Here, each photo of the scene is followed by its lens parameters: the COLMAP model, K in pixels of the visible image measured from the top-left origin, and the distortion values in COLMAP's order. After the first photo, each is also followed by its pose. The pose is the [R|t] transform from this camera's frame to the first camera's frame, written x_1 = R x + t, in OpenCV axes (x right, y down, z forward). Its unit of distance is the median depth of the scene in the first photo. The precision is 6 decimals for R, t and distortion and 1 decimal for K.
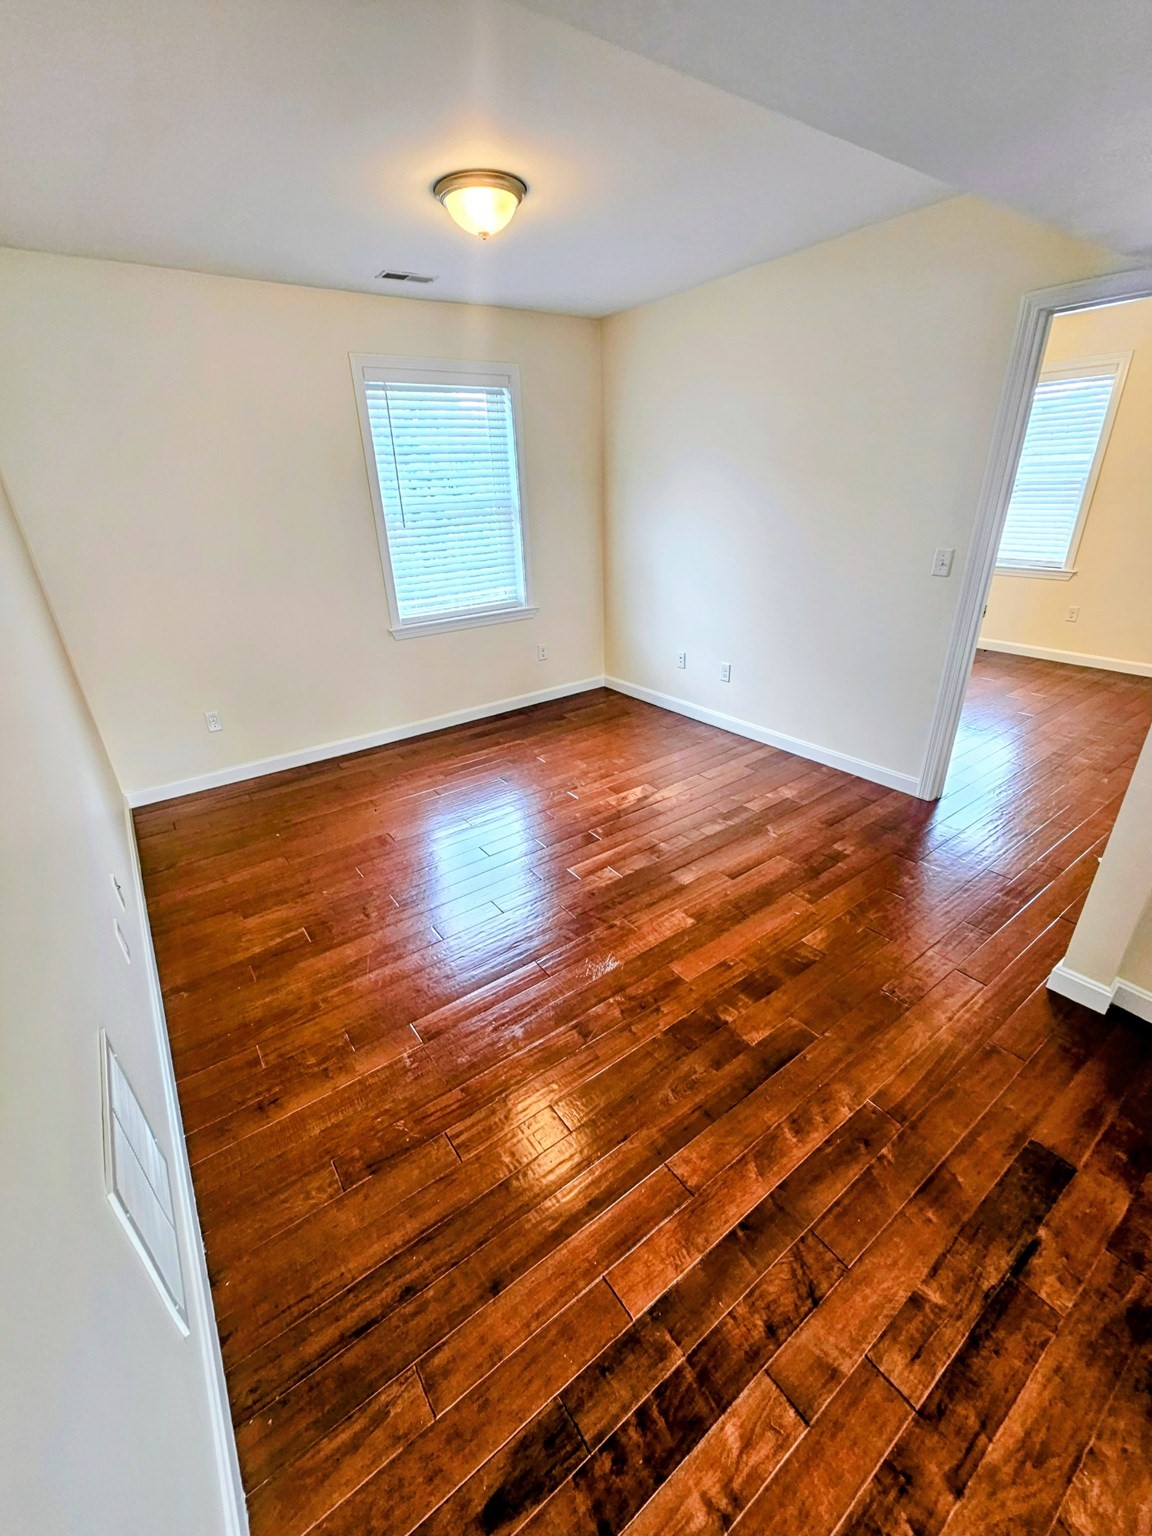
lens RADIAL K [[637.5, 0, 559.2], [0, 637.5, 773.1], [0, 0, 1]] dist [-0.000410, 0.000449]
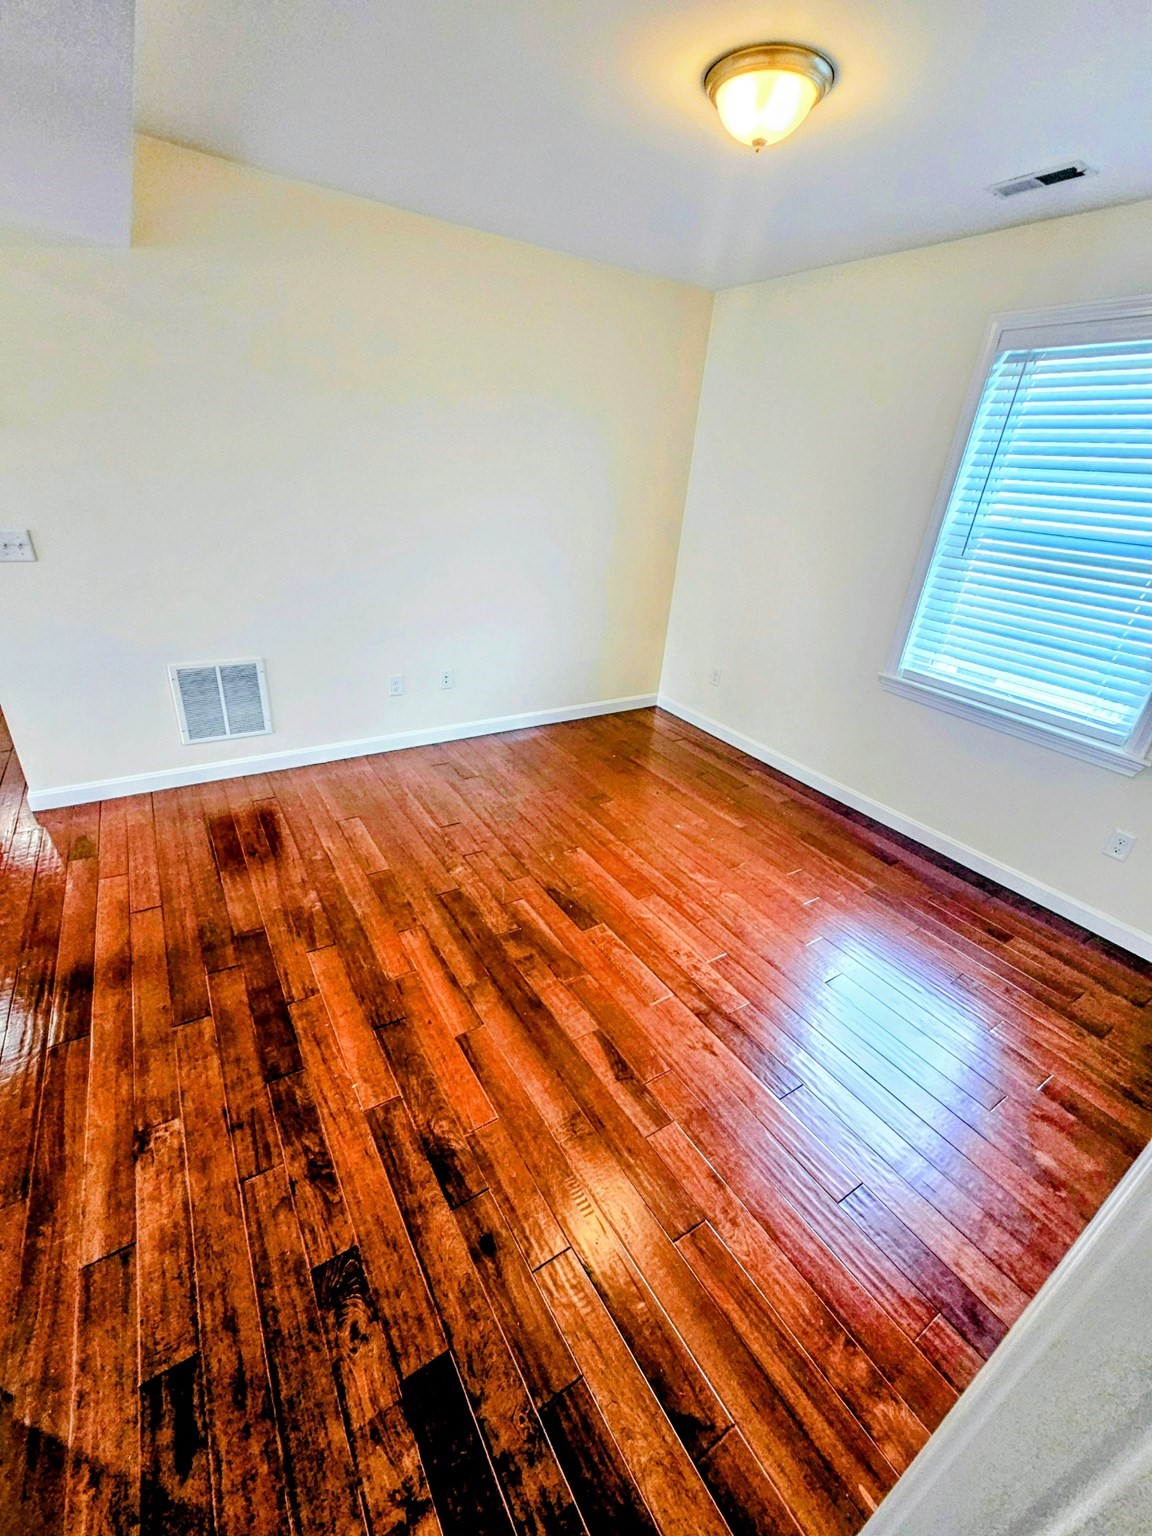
lens RADIAL K [[608.7, 0, 586.2], [0, 608.7, 762.5], [0, 0, 1]] dist [-0.000076, 0.000087]
pose [[-0.027768, 0.462762, -0.886047, 0.487882], [-0.503135, 0.759454, 0.412413, -0.277335], [0.863762, 0.457253, 0.211744, 0.573177]]
